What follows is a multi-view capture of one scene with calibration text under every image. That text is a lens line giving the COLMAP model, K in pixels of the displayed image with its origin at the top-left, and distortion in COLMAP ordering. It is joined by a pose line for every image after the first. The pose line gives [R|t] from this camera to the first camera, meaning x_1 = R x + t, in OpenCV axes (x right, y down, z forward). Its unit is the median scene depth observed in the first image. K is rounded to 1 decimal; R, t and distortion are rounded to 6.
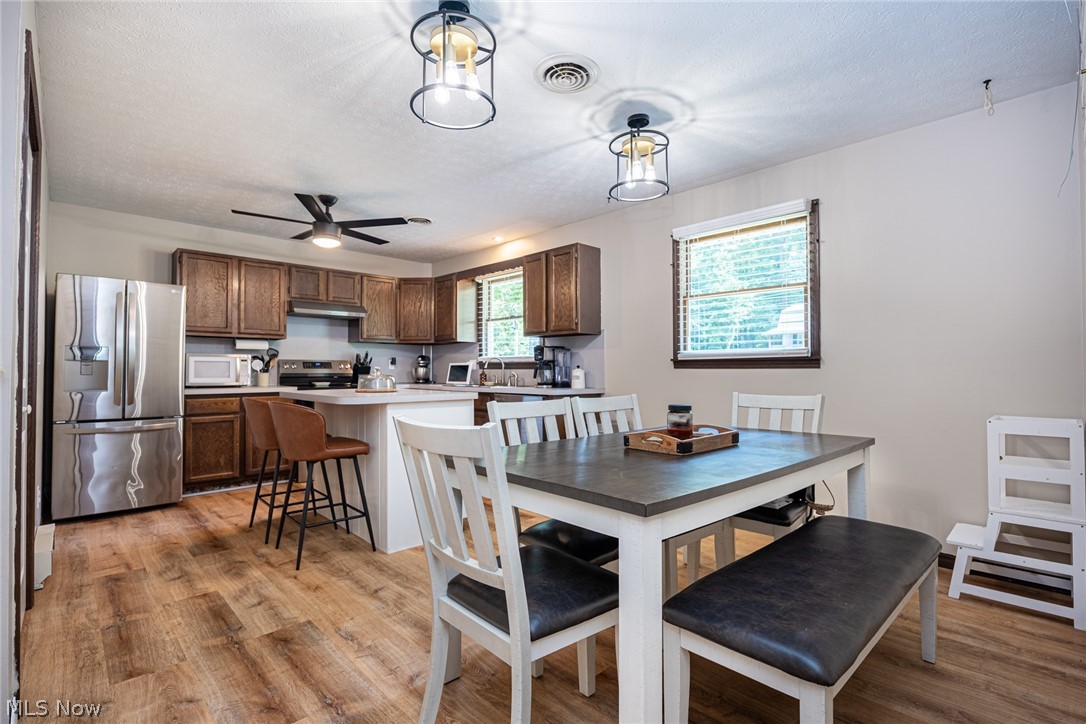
lens RADIAL K [[496.7, 0, 522.9], [0, 496.7, 360.3], [0, 0, 1]] dist [-0.006038, -0.000214]
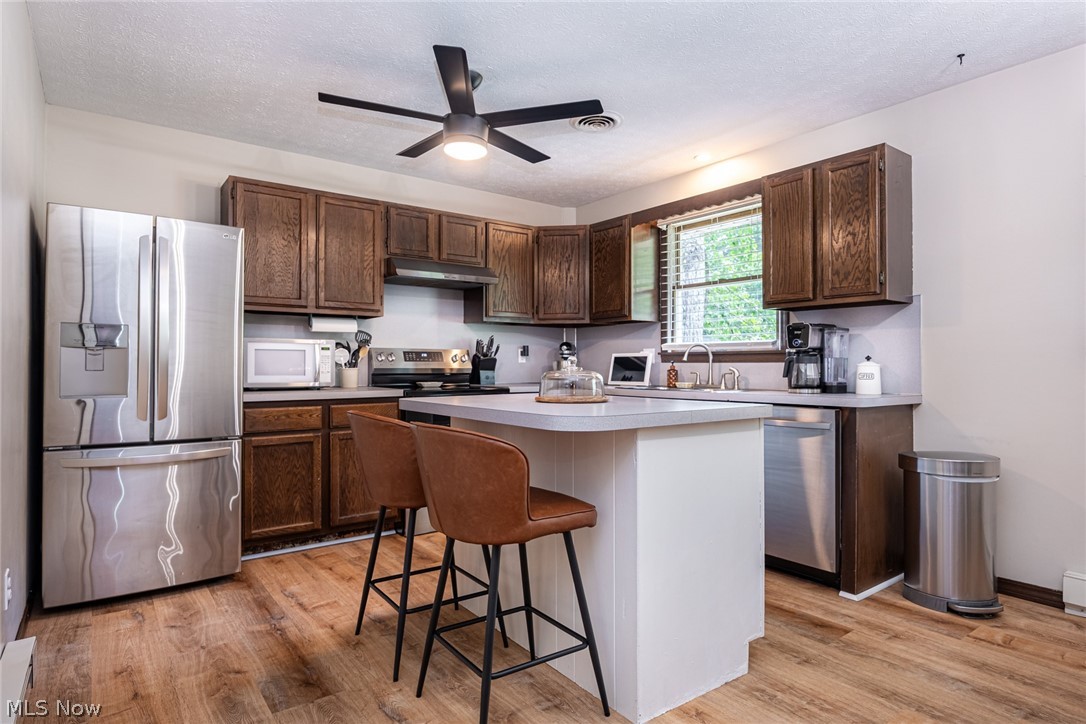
lens RADIAL K [[604.1, 0, 553.5], [0, 604.1, 359.8], [0, 0, 1]] dist [-0.005390, -0.001099]
pose [[0.994986, 0.000245, -0.100011, -0.187320], [0.000777, 0.999948, 0.010180, 0.007063], [0.100008, -0.010207, 0.994934, 0.243100]]
